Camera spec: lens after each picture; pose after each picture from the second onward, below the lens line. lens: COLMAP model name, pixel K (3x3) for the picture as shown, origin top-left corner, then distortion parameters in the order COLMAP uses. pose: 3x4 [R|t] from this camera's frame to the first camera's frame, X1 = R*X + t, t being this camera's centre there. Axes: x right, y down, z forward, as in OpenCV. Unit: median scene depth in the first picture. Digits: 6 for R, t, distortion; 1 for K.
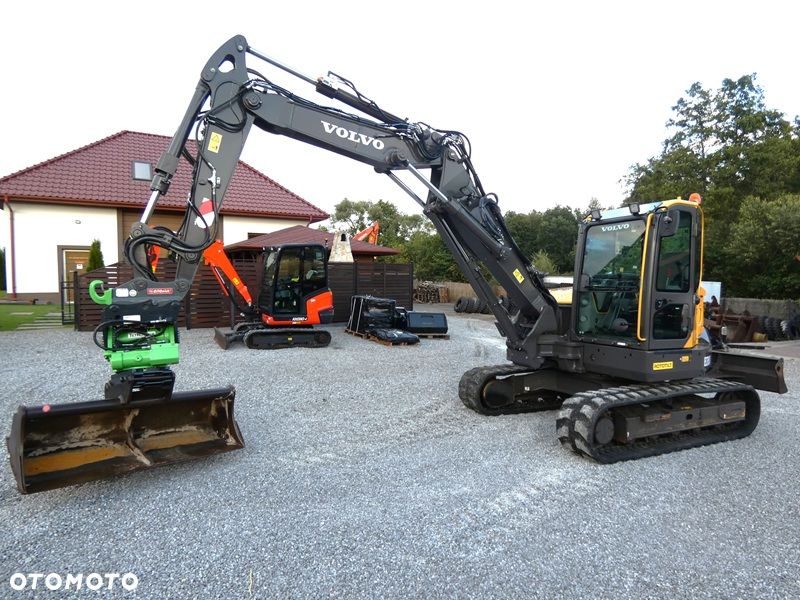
lens RADIAL K [[482.0, 0, 400.0], [0, 482.0, 300.0], [0, 0, 1]] dist [-0.000208, -0.000435]
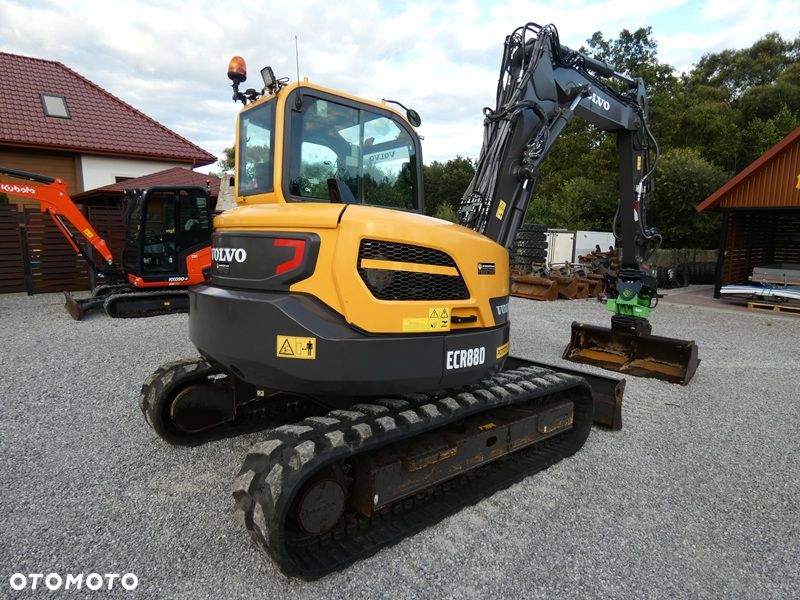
lens RADIAL K [[484.2, 0, 404.0], [0, 484.2, 297.4], [0, 0, 1]] dist [-0.006033, -0.002209]
pose [[0.978543, -0.031240, 0.203659, 0.000273], [0.012567, 0.995648, 0.092342, -0.000530], [-0.205657, -0.087801, 0.974677, 0.061764]]
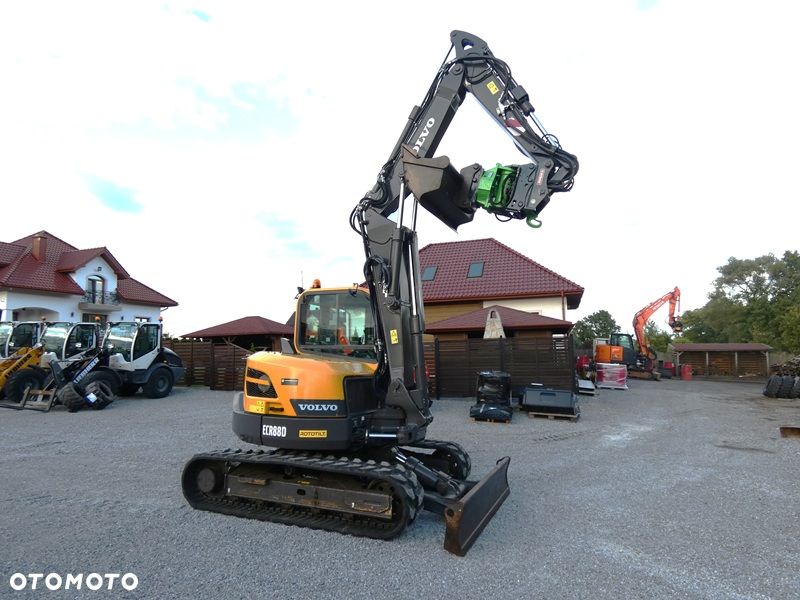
lens RADIAL K [[482.0, 0, 400.0], [0, 482.0, 300.0], [0, 0, 1]] dist [-0.000208, -0.000435]
pose [[0.608618, -0.144564, -0.780183, 0.310222], [0.009021, 0.984460, -0.175378, 0.007573], [0.793412, 0.099700, 0.600464, 0.086745]]
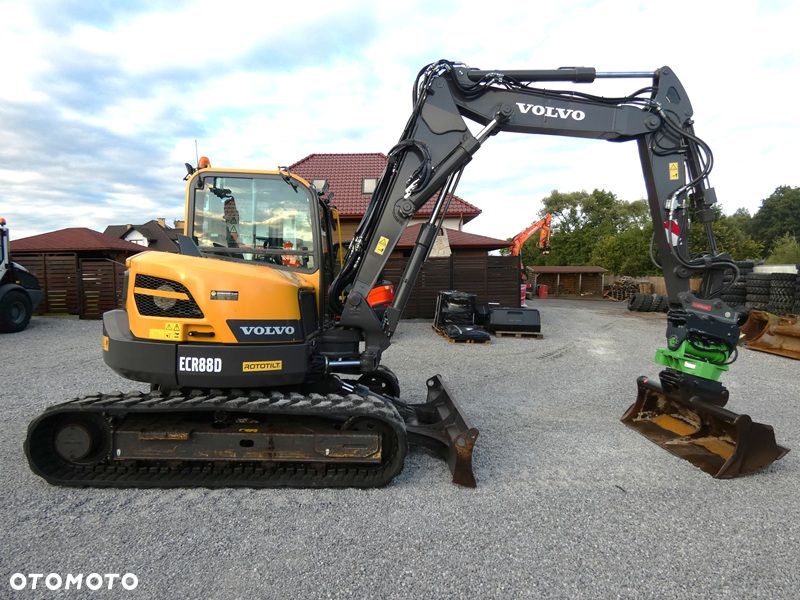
lens RADIAL K [[482.1, 0, 404.4], [0, 482.1, 301.1], [0, 0, 1]] dist [-0.003483, 0.000927]
pose [[0.891698, -0.003043, -0.452621, 0.203020], [0.004284, 0.999989, 0.001717, 0.007006], [0.452611, -0.003471, 0.891701, 0.068937]]
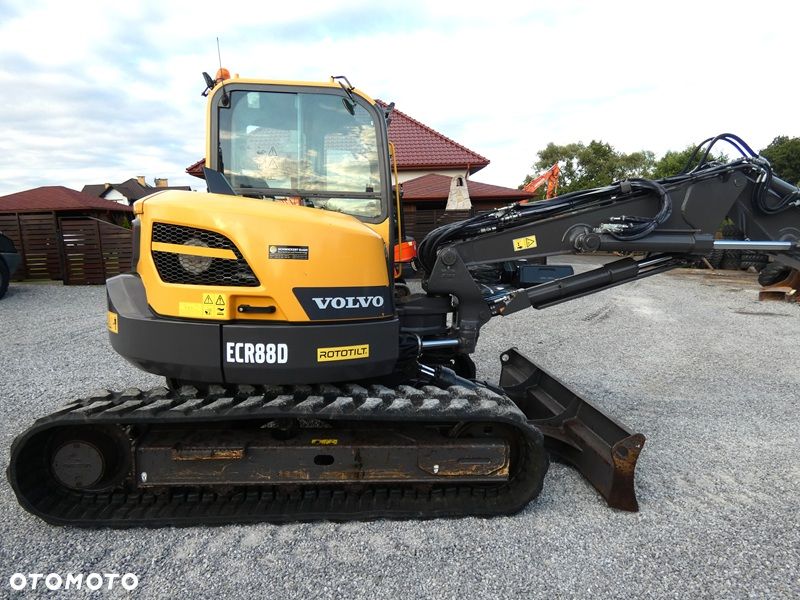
lens RADIAL K [[484.2, 0, 404.0], [0, 484.2, 297.4], [0, 0, 1]] dist [-0.006033, -0.002209]
pose [[0.902108, 0.020356, -0.431030, 0.139190], [0.016480, 0.996533, 0.081554, 0.006769], [0.431195, -0.080674, 0.898645, 0.101185]]
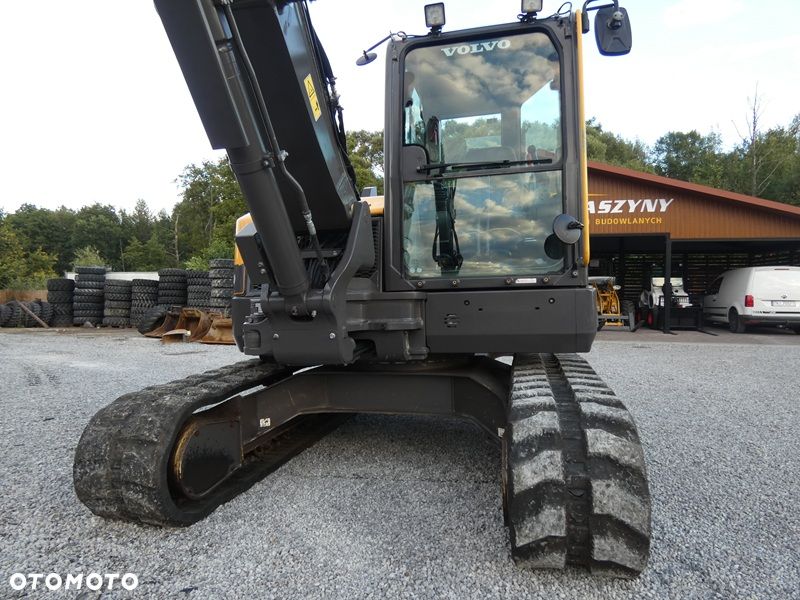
lens RADIAL K [[482.1, 0, 404.4], [0, 482.1, 301.1], [0, 0, 1]] dist [-0.003483, 0.000927]
pose [[0.630174, -0.031966, 0.775796, 0.005192], [0.050020, 0.998748, 0.000522, 0.027829], [-0.774841, 0.038477, 0.630984, 0.211599]]
